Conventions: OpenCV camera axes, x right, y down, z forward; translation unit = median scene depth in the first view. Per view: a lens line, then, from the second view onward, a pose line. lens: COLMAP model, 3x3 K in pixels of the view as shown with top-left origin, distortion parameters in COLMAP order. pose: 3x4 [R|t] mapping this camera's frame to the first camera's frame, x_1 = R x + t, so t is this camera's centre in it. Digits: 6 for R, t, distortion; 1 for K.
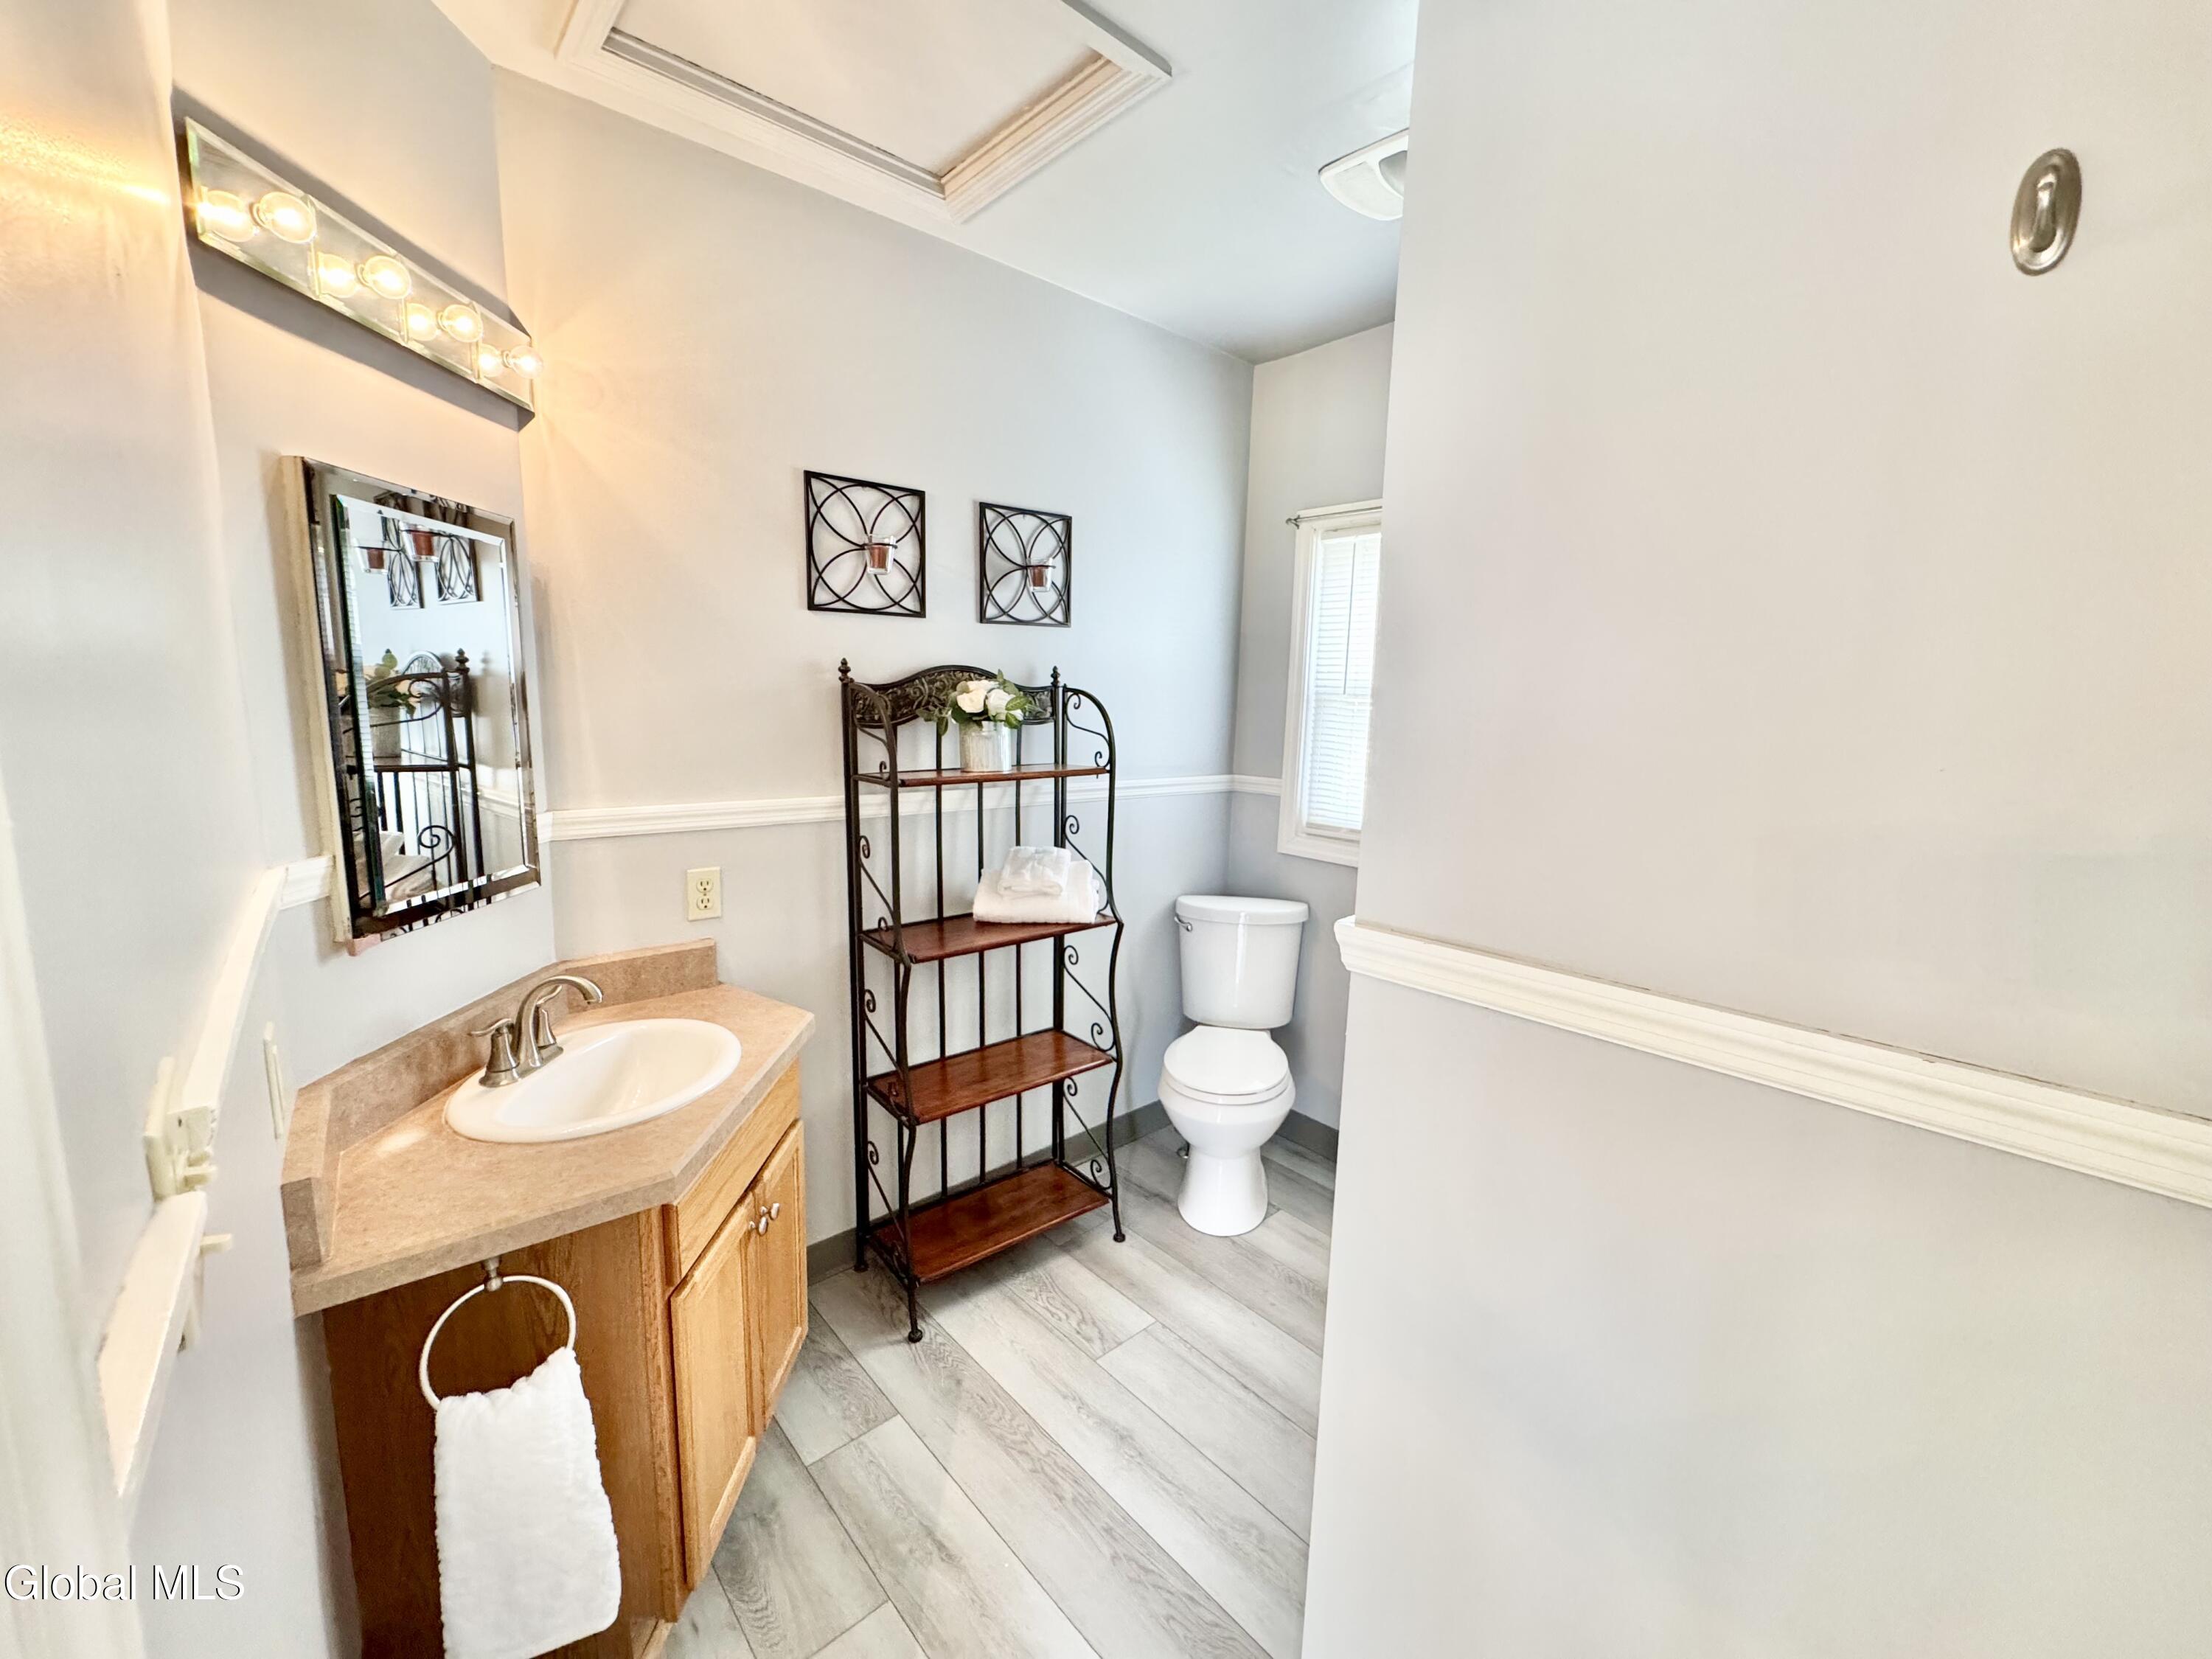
lens RADIAL K [[880.2, 0, 1107.1], [0, 880.2, 829.2], [0, 0, 1]] dist [-0.001835, 0.000867]
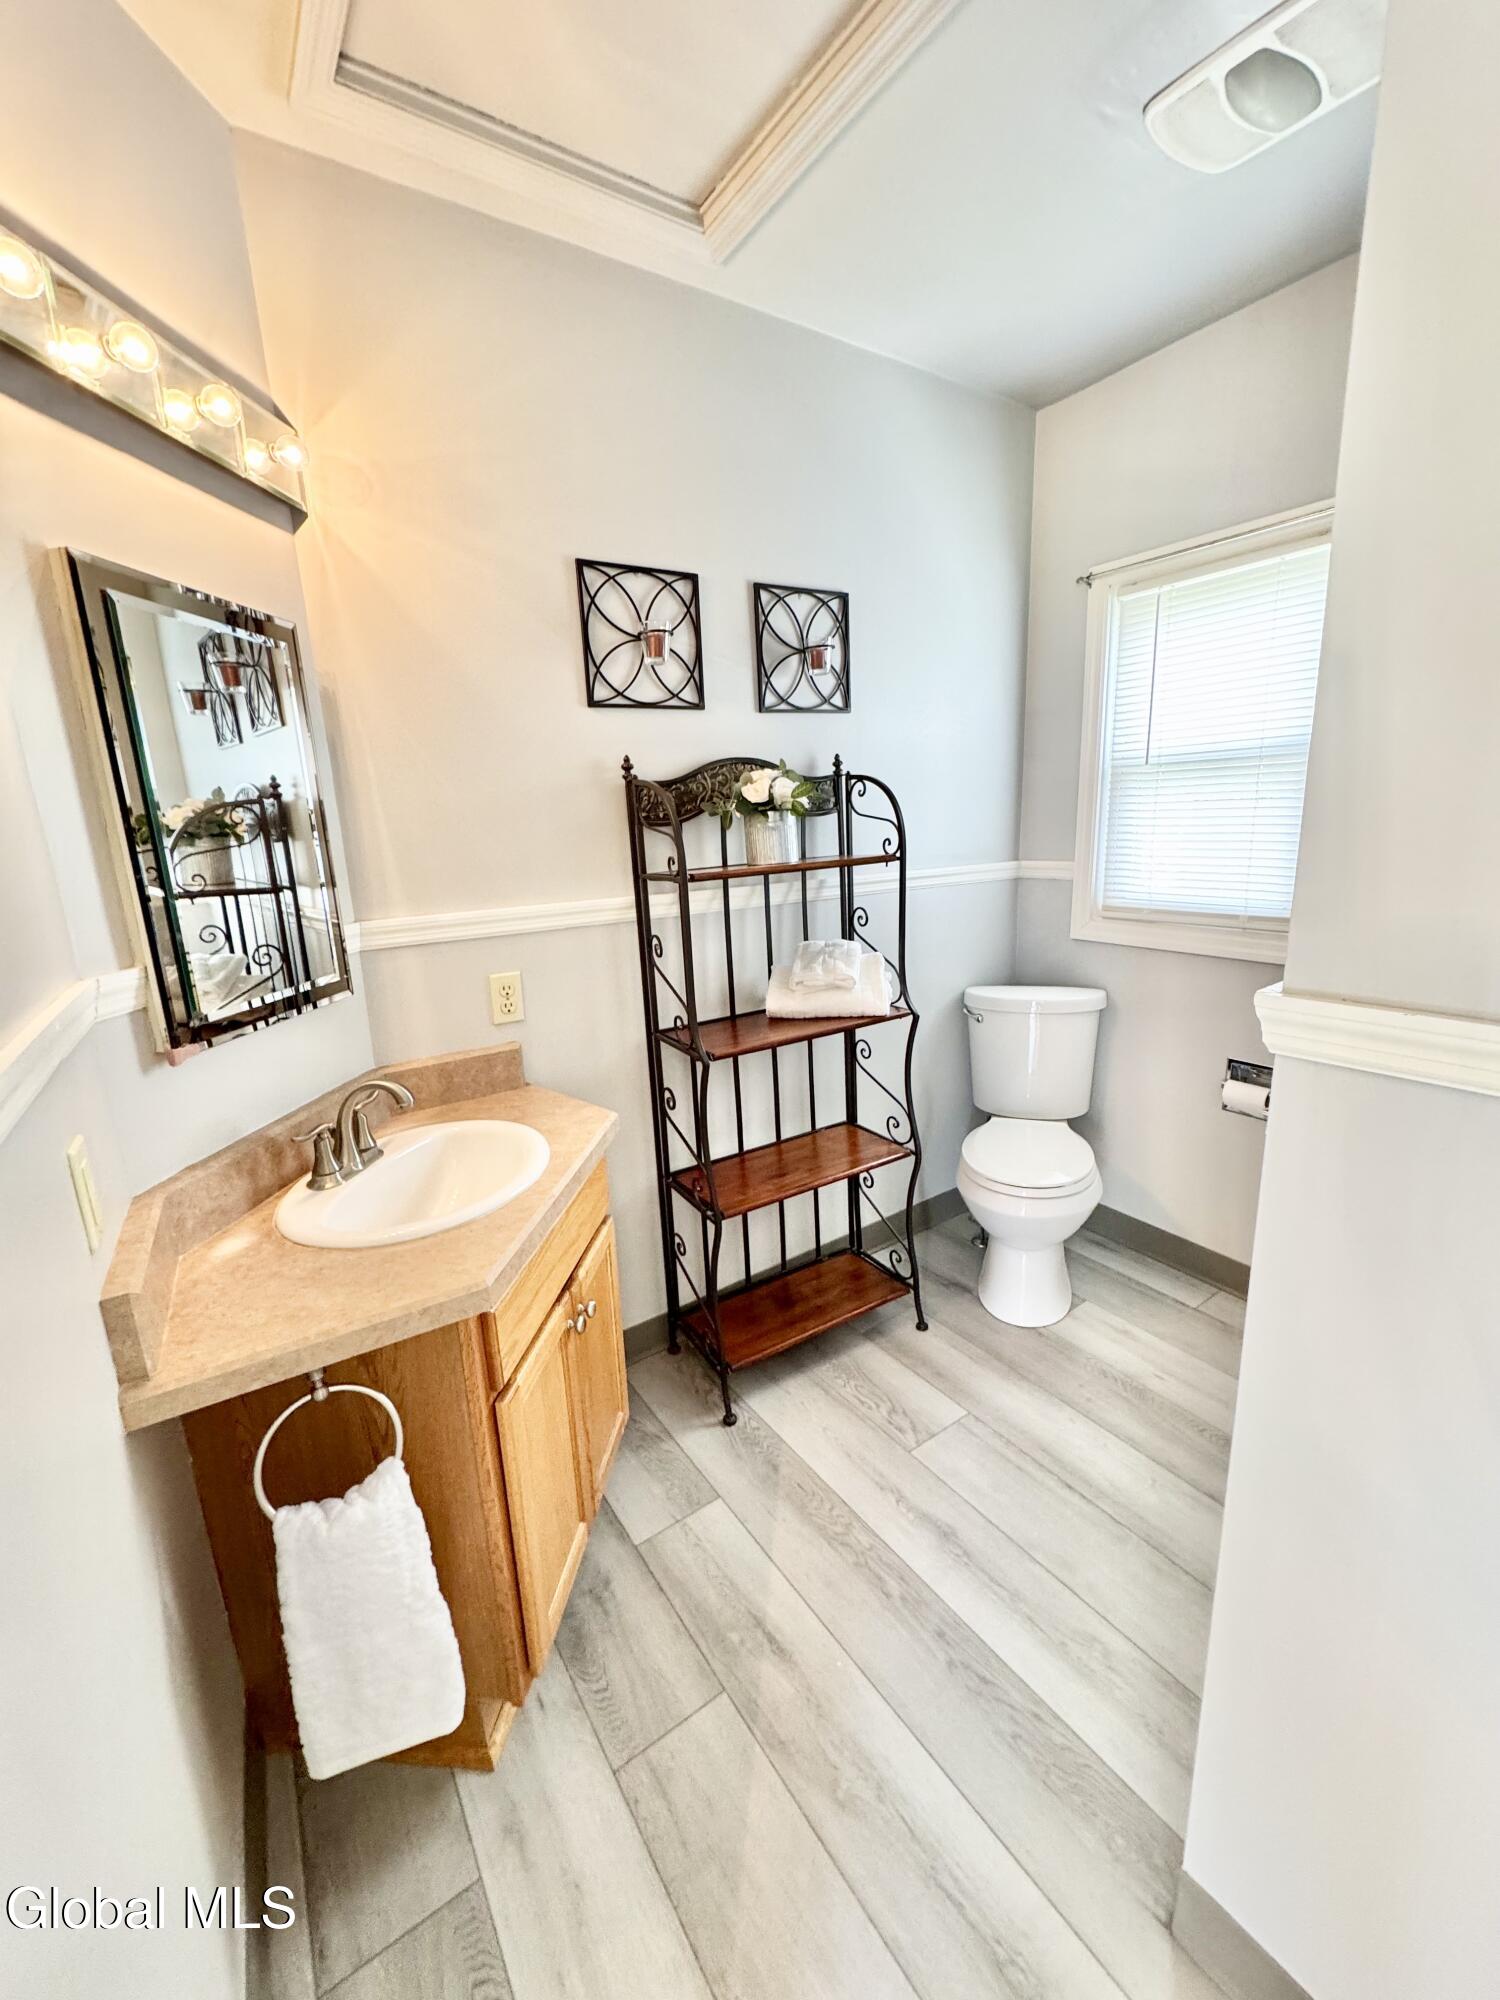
lens RADIAL K [[795.8, 0, 753.9], [0, 795.8, 997.9], [0, 0, 1]] dist [-0.001835, 0.000867]
pose [[0.989465, -0.035136, -0.140443, -0.044466], [0.045372, 0.996489, 0.070360, 0.020805], [0.137477, -0.075991, 0.987586, 0.127315]]
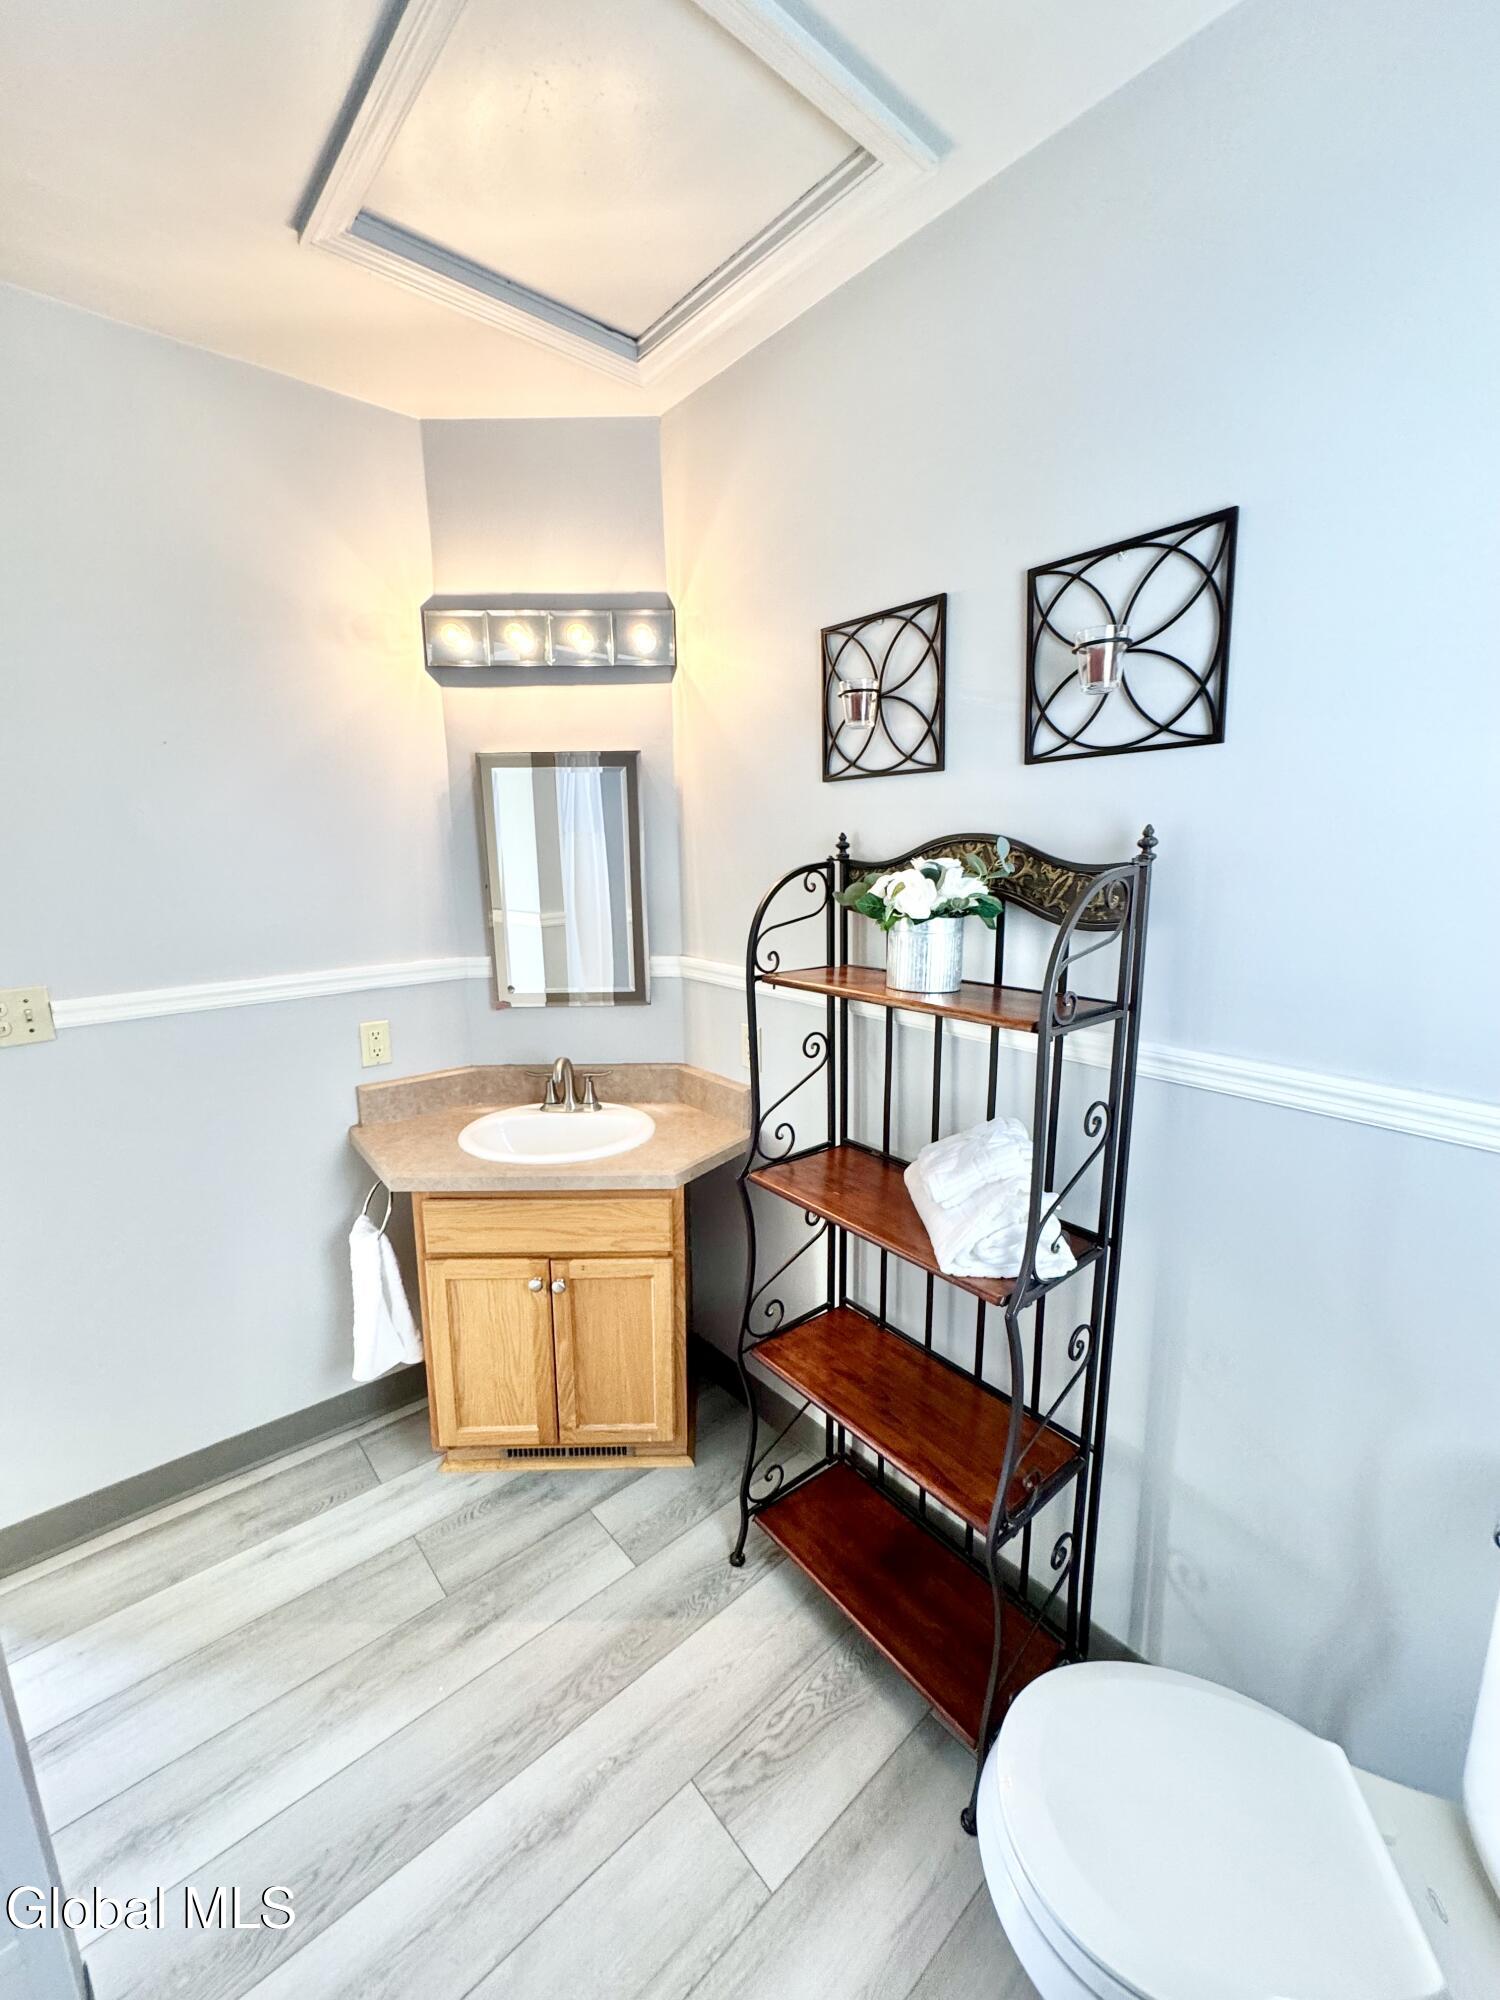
lens RADIAL K [[795.8, 0, 744.5], [0, 795.8, 996.8], [0, 0, 1]] dist [-0.001835, 0.000867]
pose [[-0.005590, 0.177067, -0.984183, 0.540537], [-0.138870, 0.974524, 0.176118, -0.169613], [0.990295, 0.137658, 0.019142, 0.958022]]
